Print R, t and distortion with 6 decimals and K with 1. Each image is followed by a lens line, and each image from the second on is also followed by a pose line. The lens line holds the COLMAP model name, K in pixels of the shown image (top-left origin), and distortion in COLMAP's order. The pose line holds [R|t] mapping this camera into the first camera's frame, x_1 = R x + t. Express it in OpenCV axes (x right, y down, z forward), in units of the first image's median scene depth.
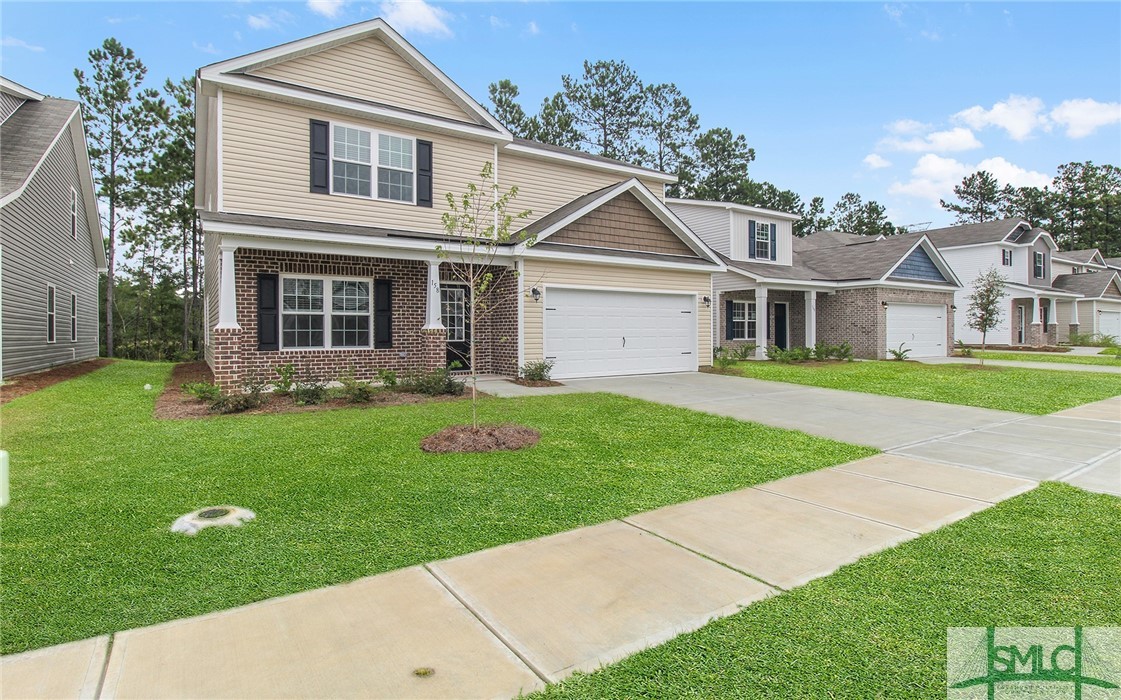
lens RADIAL K [[564.4, 0, 561.4], [0, 564.4, 335.5], [0, 0, 1]] dist [-0.003663, -0.000857]
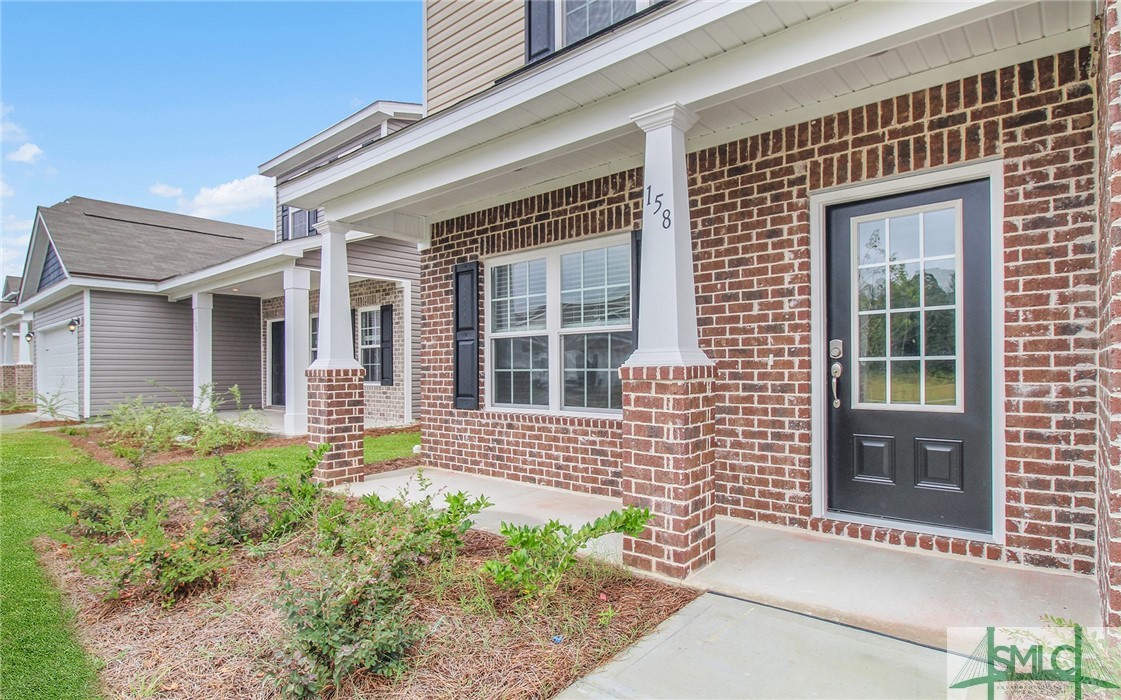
lens RADIAL K [[581.0, 0, 562.1], [0, 581.0, 370.6], [0, 0, 1]] dist [-0.002353, -0.000675]
pose [[0.267421, 0.006348, -0.963559, 0.025305], [0.005049, 0.999955, 0.007989, -0.011171], [0.963567, -0.007002, 0.267377, 0.805027]]
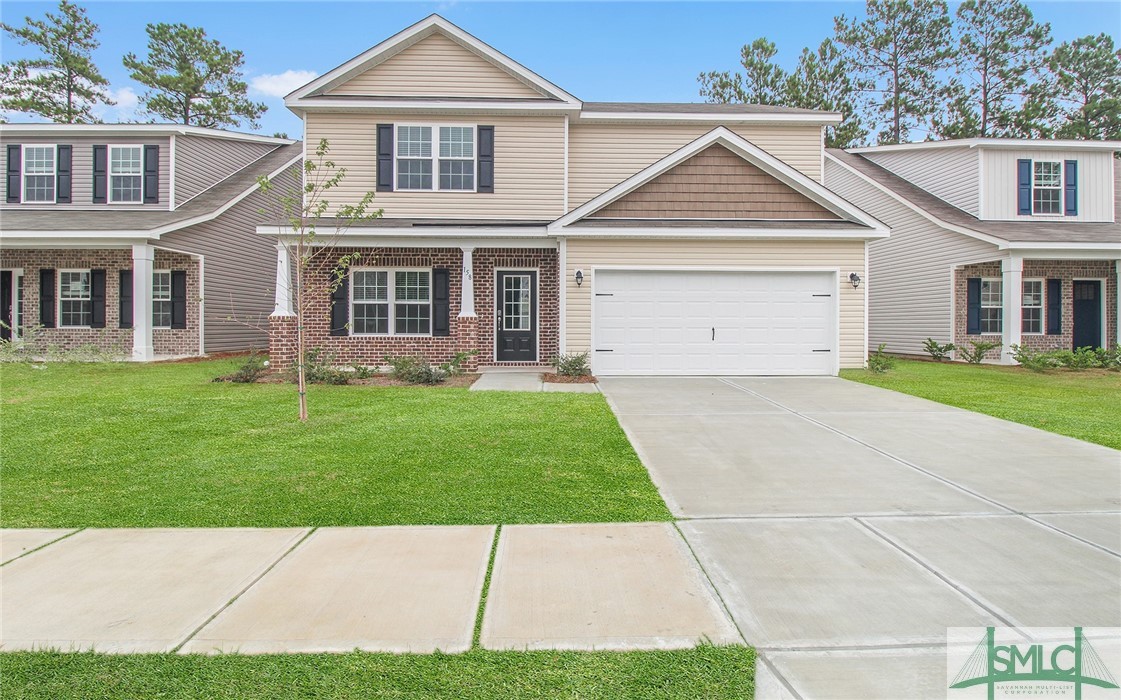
lens RADIAL K [[573.6, 0, 559.5], [0, 573.6, 329.3], [0, 0, 1]] dist [0.000890, -0.015713]
pose [[0.850385, 0.012757, -0.526007, 0.396748], [-0.009054, 0.999913, 0.009613, -0.001251], [0.526083, -0.003413, 0.850426, 0.216012]]
